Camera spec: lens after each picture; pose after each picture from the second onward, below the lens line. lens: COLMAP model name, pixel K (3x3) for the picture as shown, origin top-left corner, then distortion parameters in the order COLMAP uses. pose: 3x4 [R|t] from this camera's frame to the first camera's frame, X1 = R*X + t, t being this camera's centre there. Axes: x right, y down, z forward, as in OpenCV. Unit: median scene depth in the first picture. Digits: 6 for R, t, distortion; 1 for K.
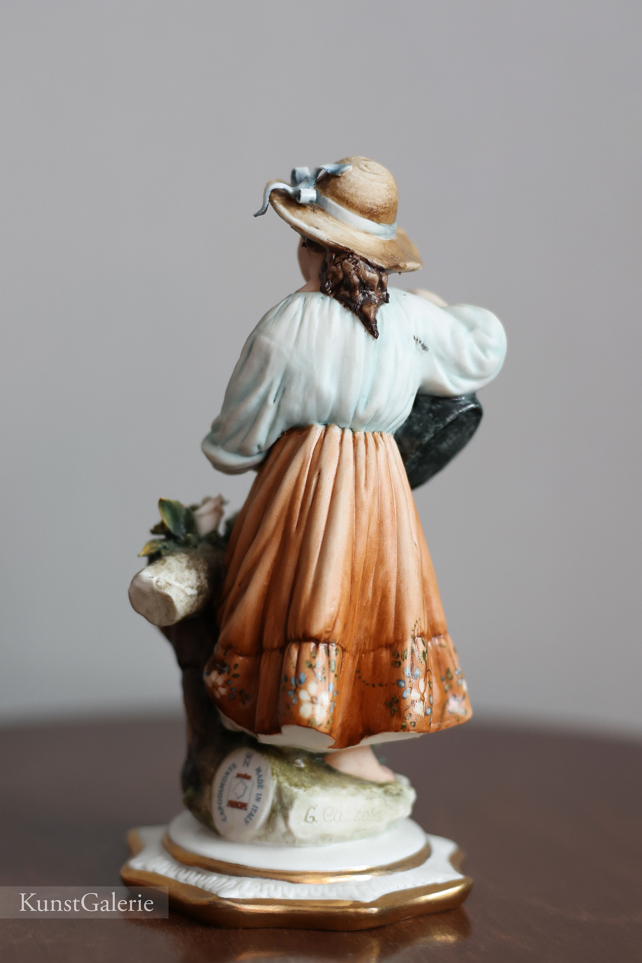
lens RADIAL K [[2339.8, 0, 321.0], [0, 2339.8, 481.5], [0, 0, 1]] dist [-0.009585, -0.222907]
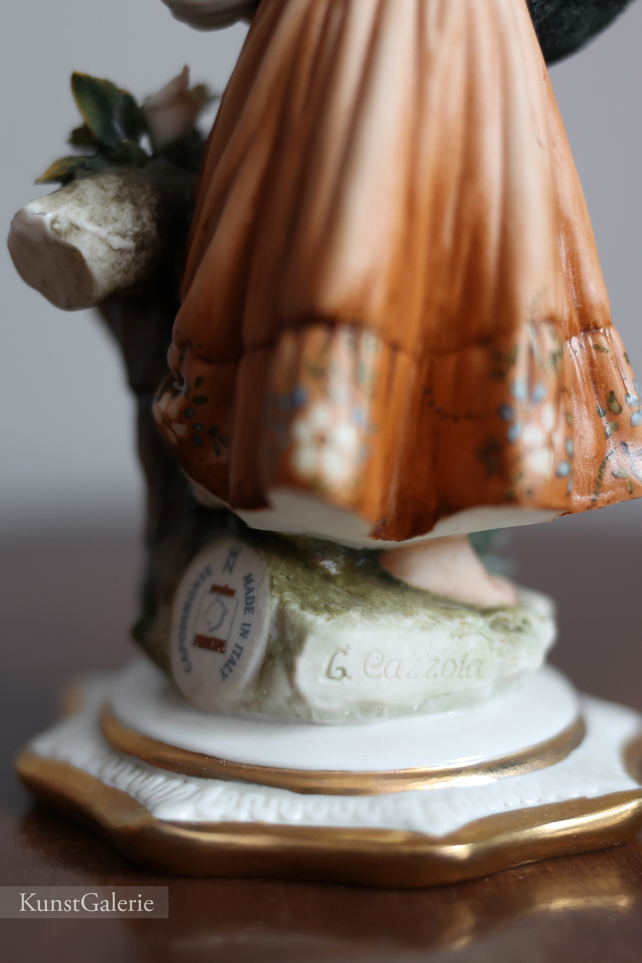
lens RADIAL K [[2339.8, 0, 321.0], [0, 2339.8, 481.5], [0, 0, 1]] dist [-0.009585, -0.222907]
pose [[0.990063, 0.007946, -0.140400, 0.064547], [0.001668, 0.997668, 0.068226, 0.065143], [0.140615, -0.067783, 0.987741, 0.479595]]
